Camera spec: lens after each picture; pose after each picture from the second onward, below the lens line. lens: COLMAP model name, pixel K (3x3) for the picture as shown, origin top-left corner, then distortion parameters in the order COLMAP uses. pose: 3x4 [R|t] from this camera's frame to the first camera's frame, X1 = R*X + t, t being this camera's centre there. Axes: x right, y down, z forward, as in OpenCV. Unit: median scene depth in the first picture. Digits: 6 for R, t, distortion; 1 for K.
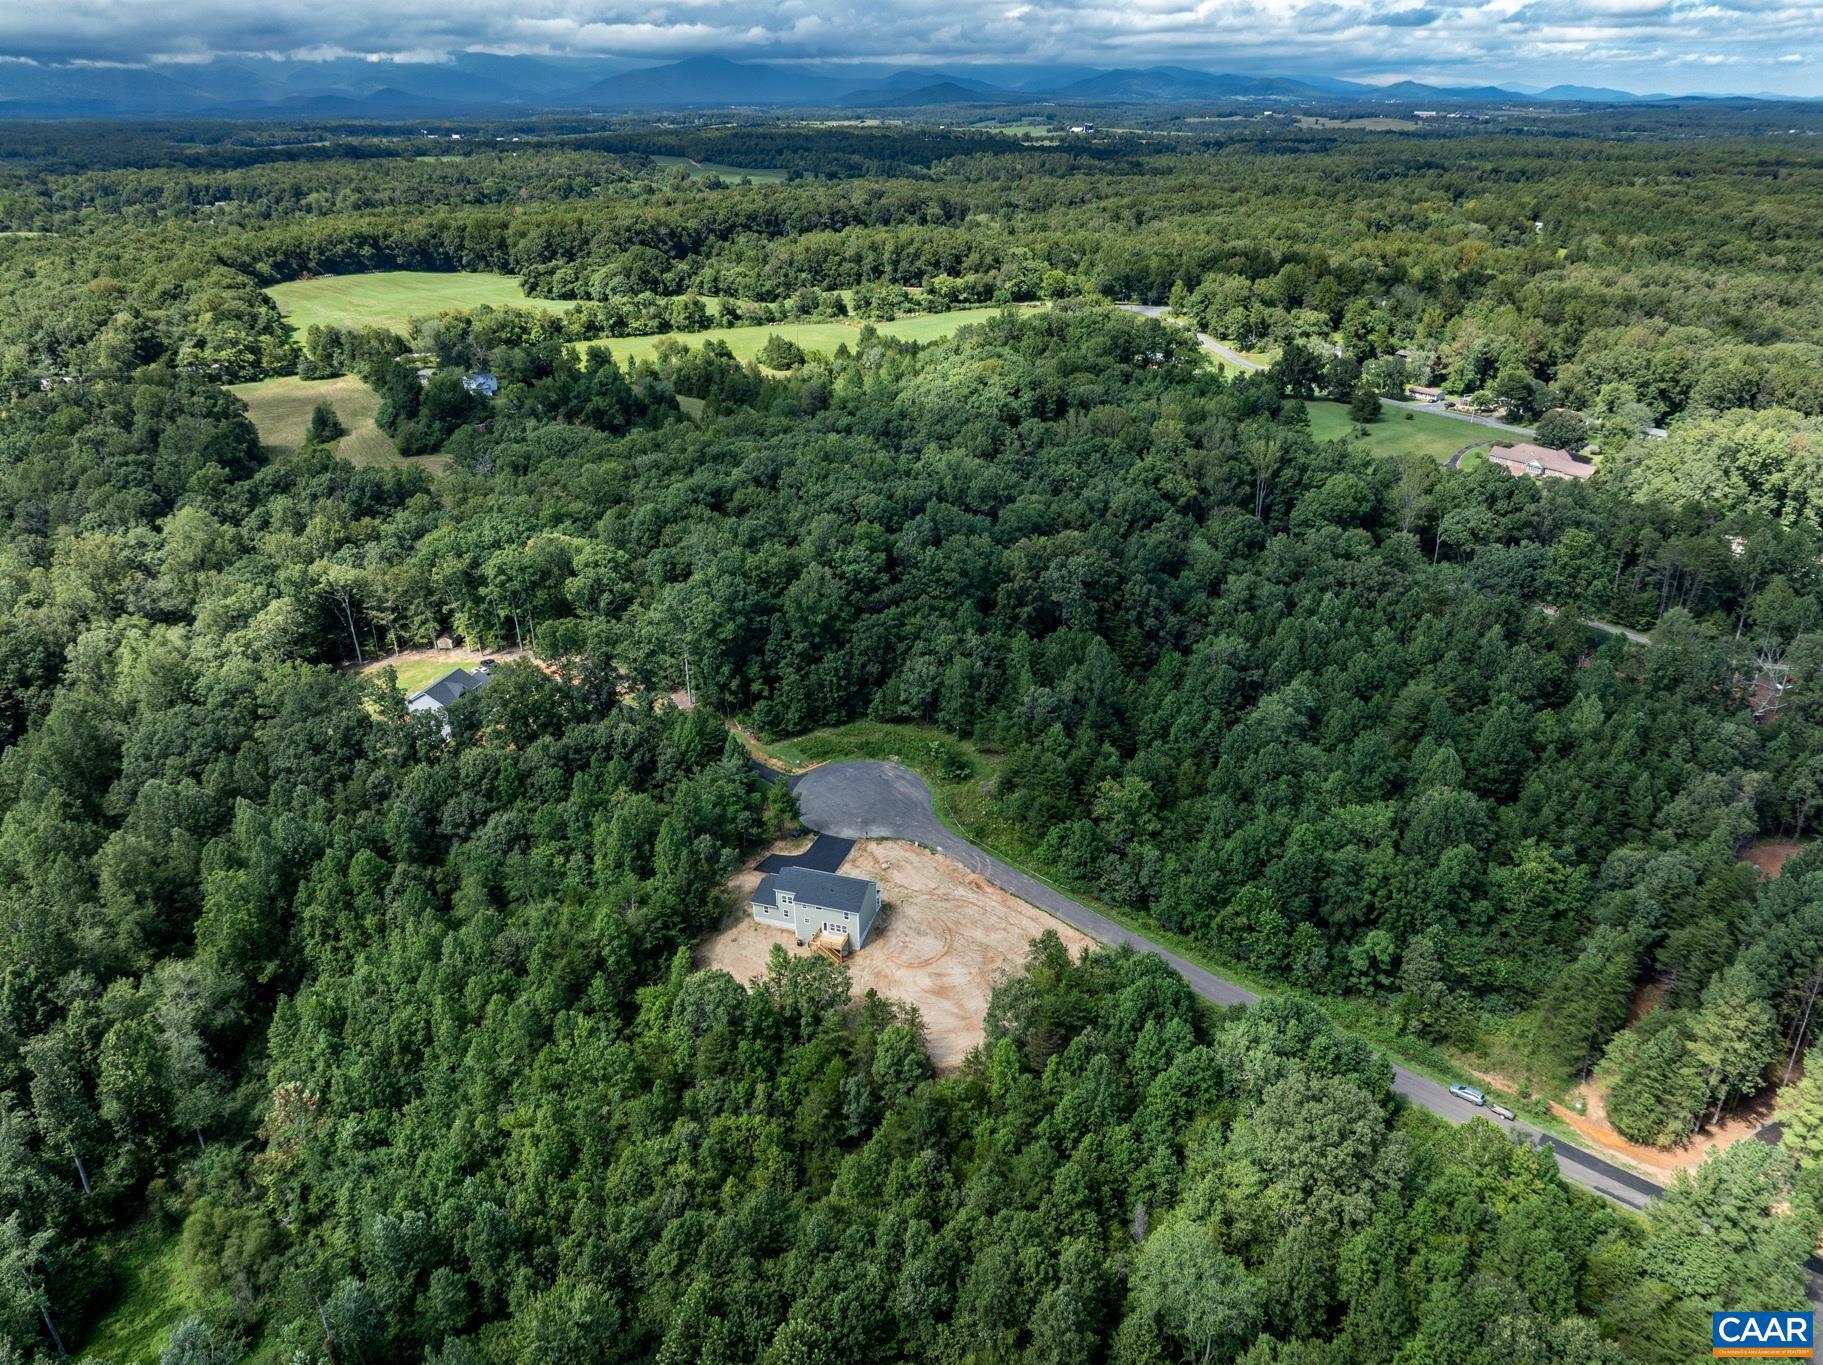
lens RADIAL K [[1302.9, 0, 917.2], [0, 1302.9, 676.4], [0, 0, 1]] dist [-0.024166, -0.008612]
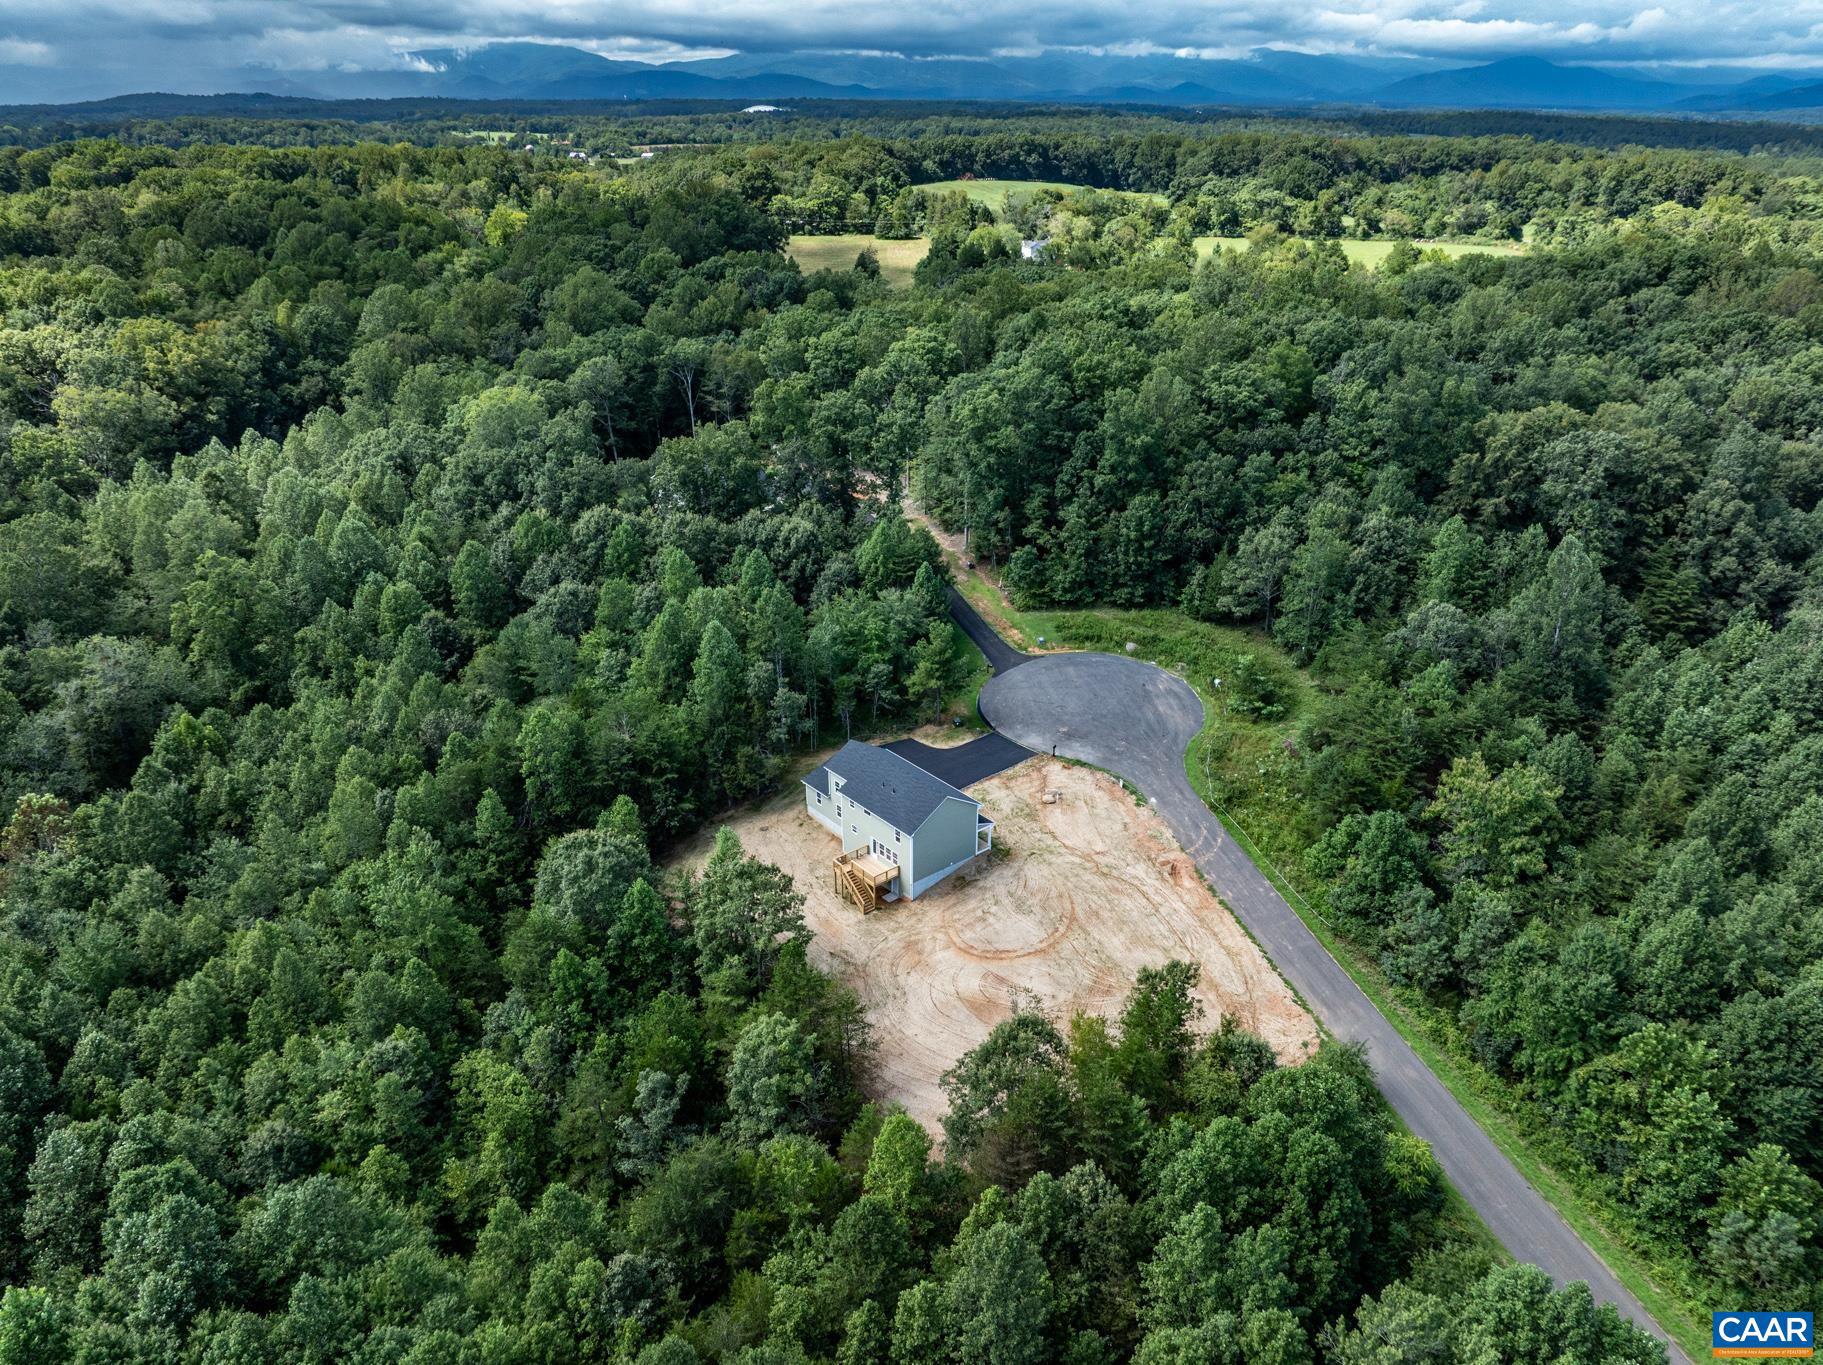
lens RADIAL K [[1302.9, 0, 910.5], [0, 1302.9, 684.6], [0, 0, 1]] dist [-0.024166, -0.008612]
pose [[0.850809, 0.228825, -0.473036, 0.157724], [-0.226977, 0.971930, 0.061915, 0.056695], [0.473925, 0.054690, 0.878865, 0.345917]]
